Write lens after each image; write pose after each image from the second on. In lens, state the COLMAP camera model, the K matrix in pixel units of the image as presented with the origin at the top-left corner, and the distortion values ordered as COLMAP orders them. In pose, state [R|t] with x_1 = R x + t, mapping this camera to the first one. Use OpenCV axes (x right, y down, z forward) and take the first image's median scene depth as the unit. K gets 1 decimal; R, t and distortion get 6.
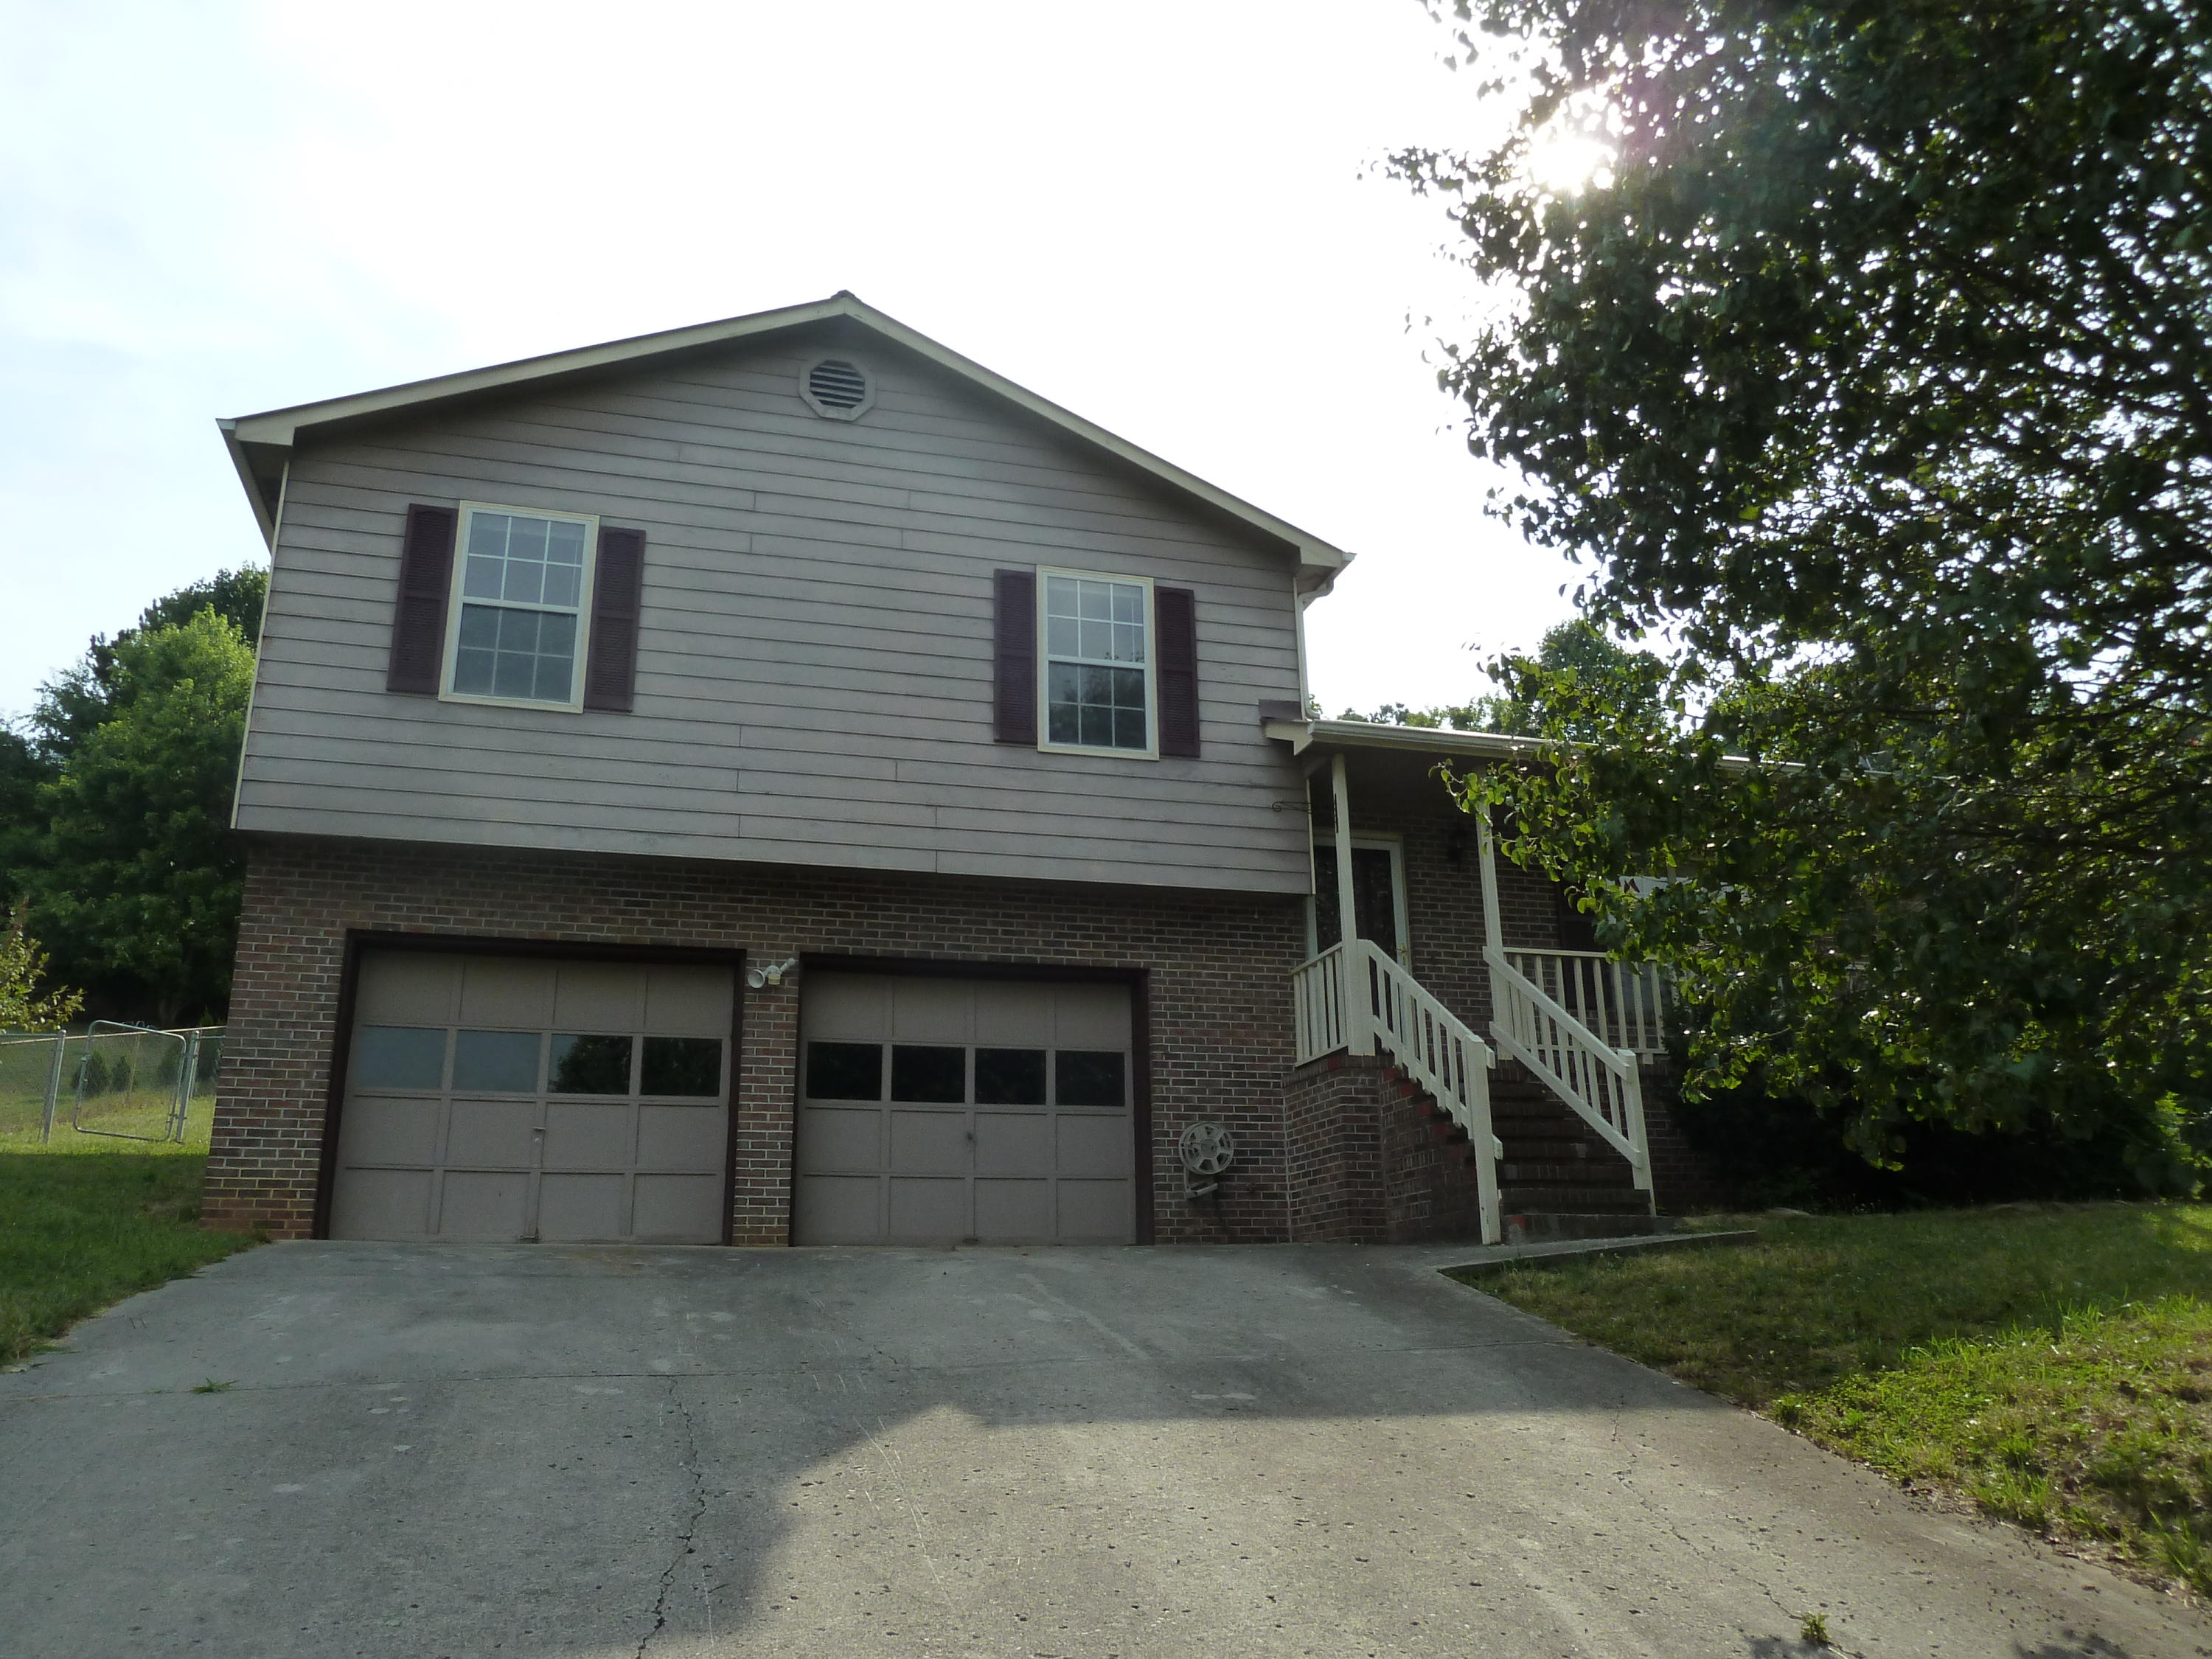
lens RADIAL K [[1660.8, 0, 1110.6], [0, 1660.8, 815.7], [0, 0, 1]] dist [-0.031617, 0.005146]
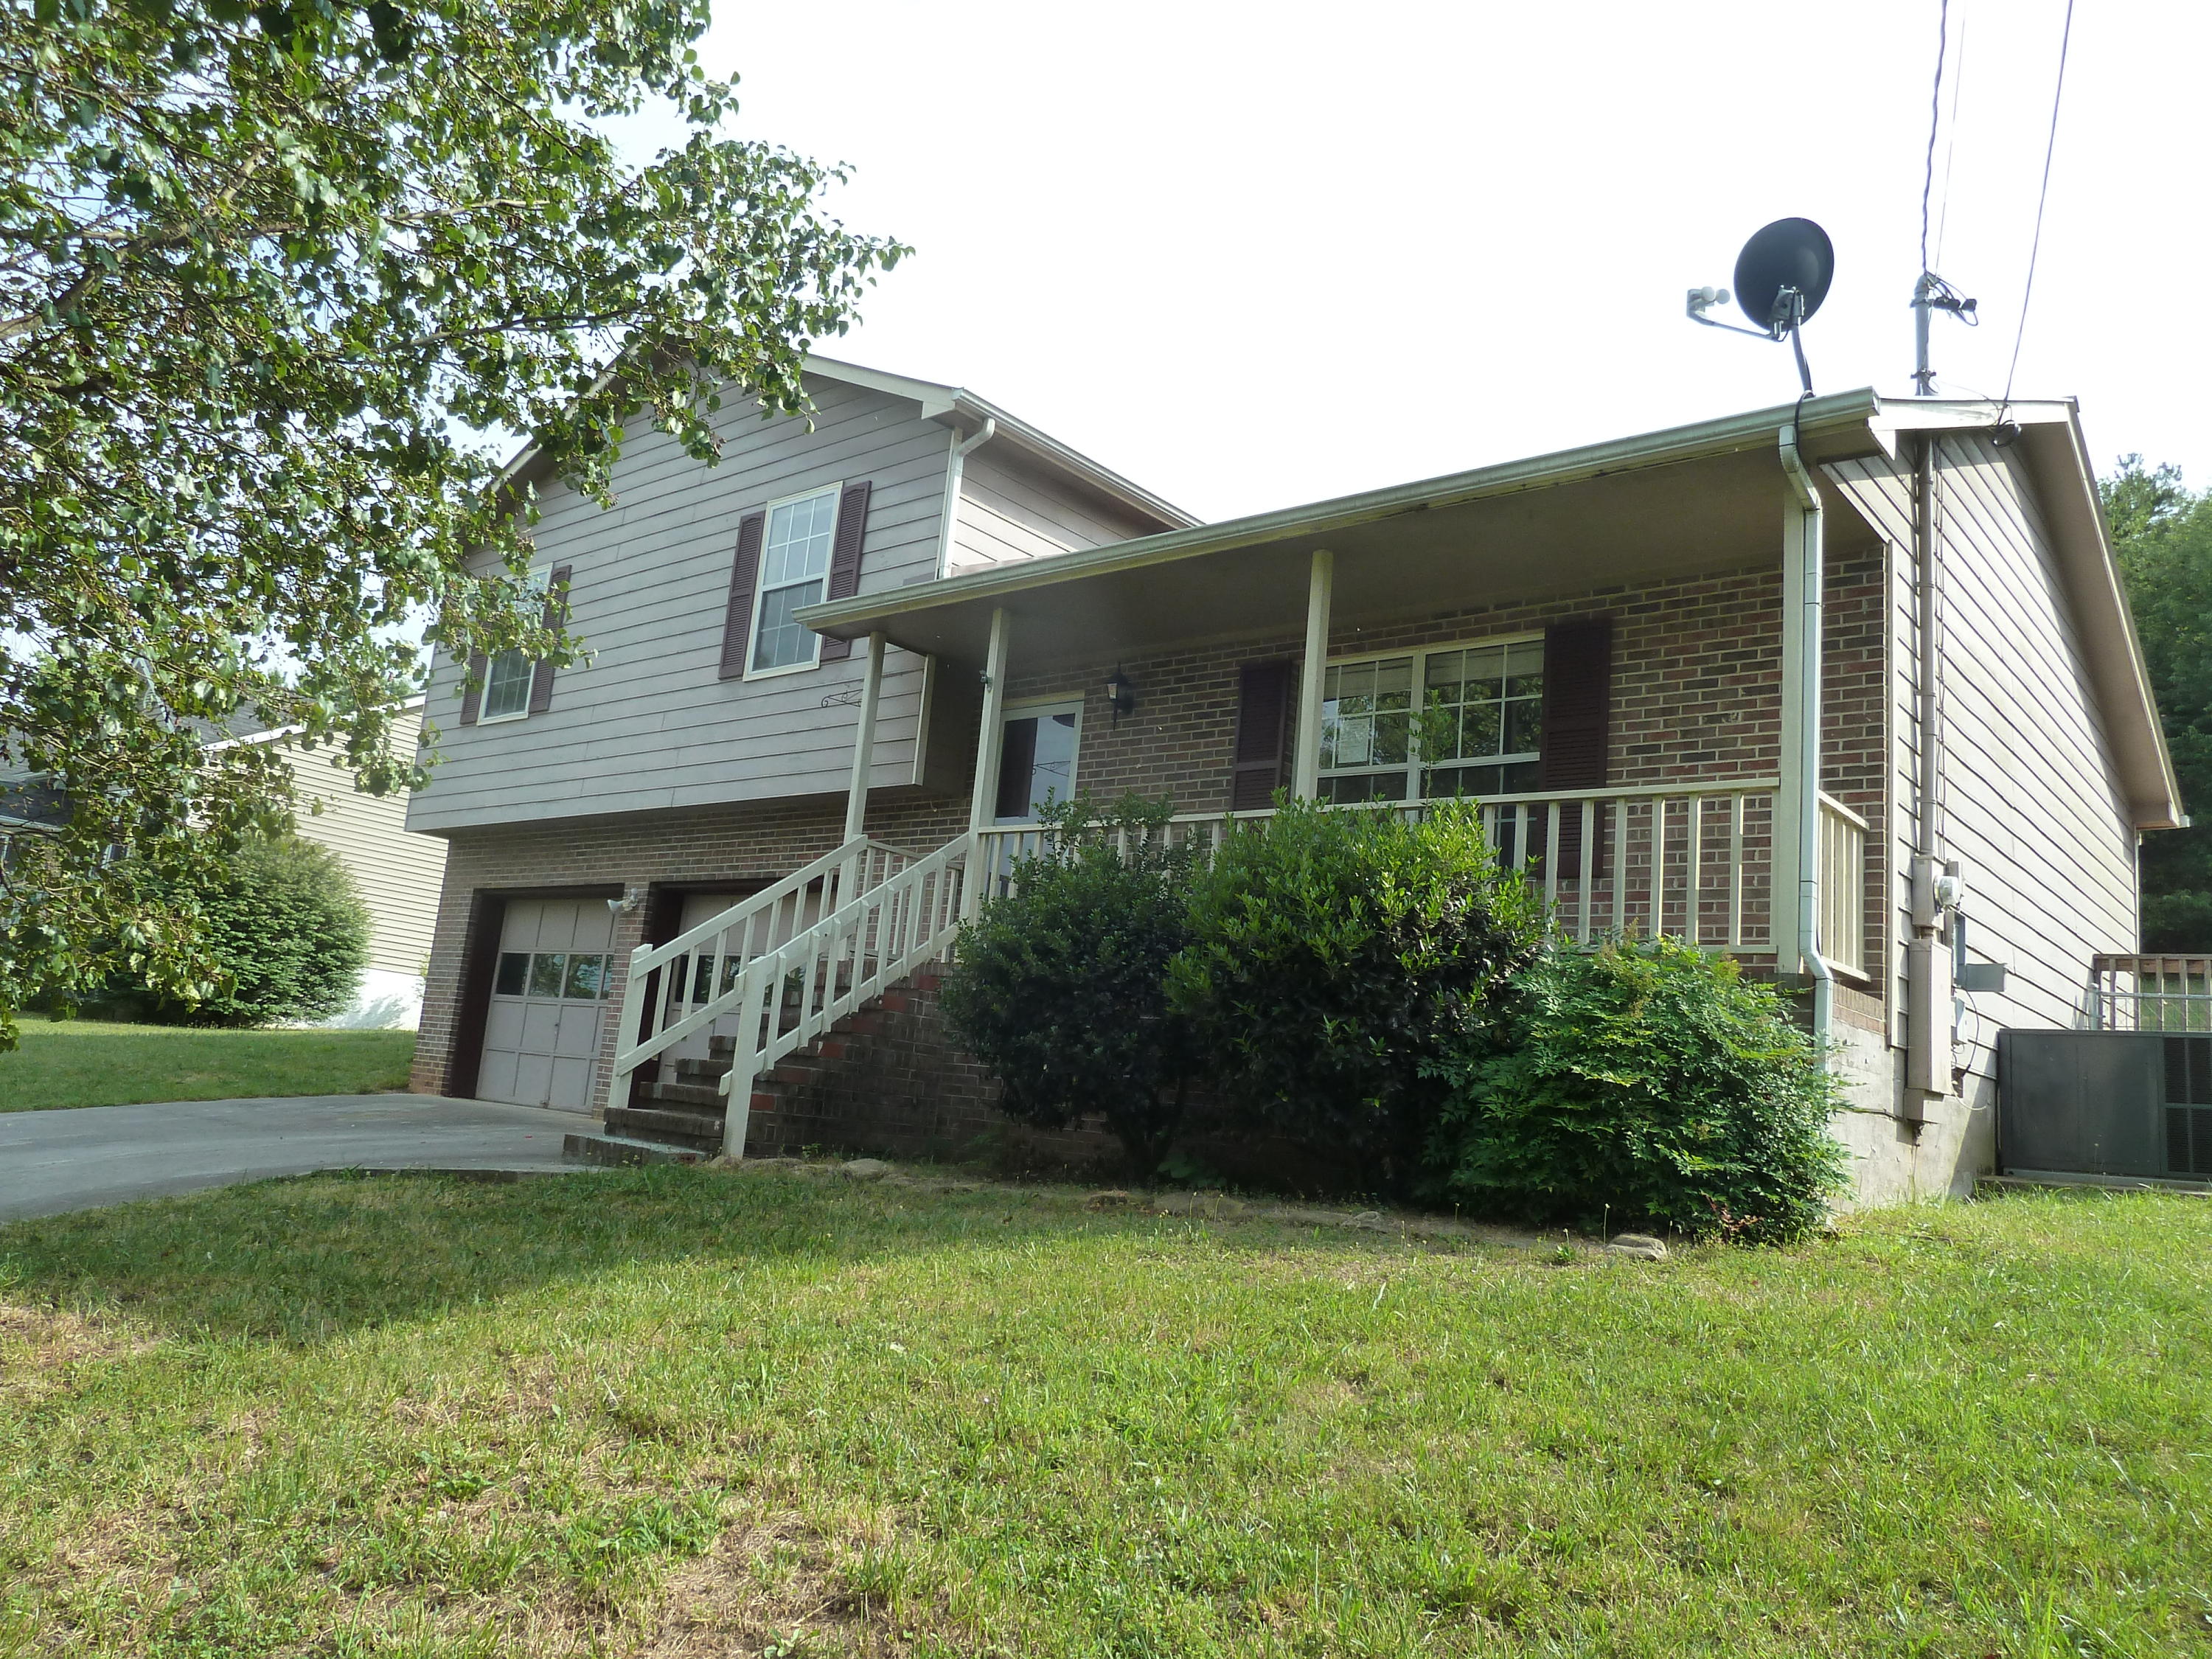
lens RADIAL K [[1660.8, 0, 1110.6], [0, 1660.8, 815.7], [0, 0, 1]] dist [-0.031617, 0.005146]
pose [[0.552208, -0.078456, -0.830007, 0.996296], [0.186438, 0.981971, 0.031218, 0.059529], [0.812593, -0.171983, 0.556879, 0.569871]]
